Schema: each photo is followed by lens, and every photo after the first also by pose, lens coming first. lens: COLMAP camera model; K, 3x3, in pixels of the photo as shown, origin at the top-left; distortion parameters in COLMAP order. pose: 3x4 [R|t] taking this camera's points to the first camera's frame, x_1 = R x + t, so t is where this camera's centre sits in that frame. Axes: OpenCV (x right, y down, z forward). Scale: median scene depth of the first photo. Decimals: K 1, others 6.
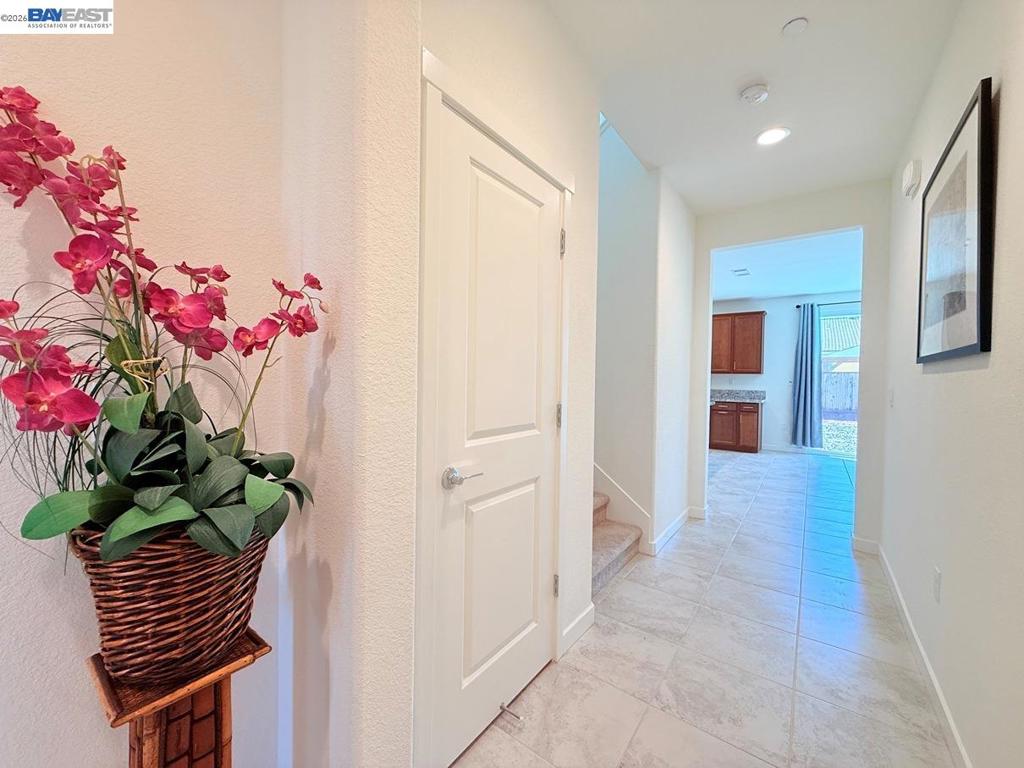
lens RADIAL K [[407.5, 0, 509.2], [0, 407.5, 384.3], [0, 0, 1]] dist [-0.000051, 0.000209]
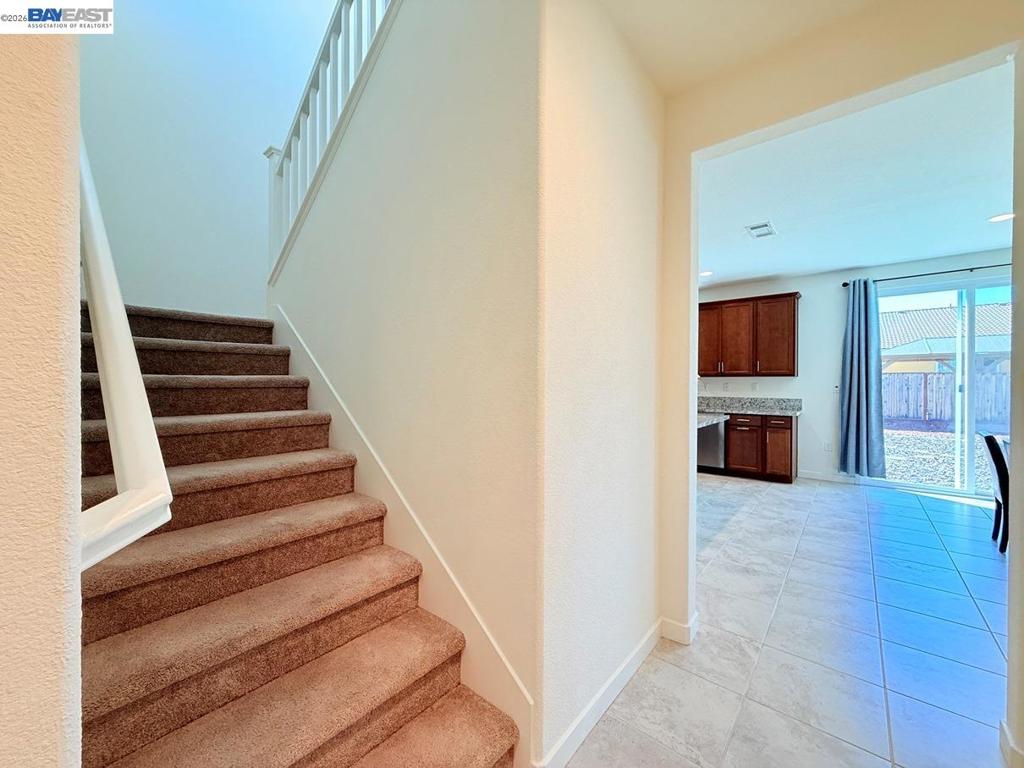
lens RADIAL K [[407.5, 0, 509.2], [0, 407.5, 384.3], [0, 0, 1]] dist [-0.000051, 0.000209]
pose [[0.998004, -0.011315, -0.062132, 0.148813], [0.010507, 0.999856, -0.013315, -0.007065], [0.062273, 0.012636, 0.997979, 0.233316]]
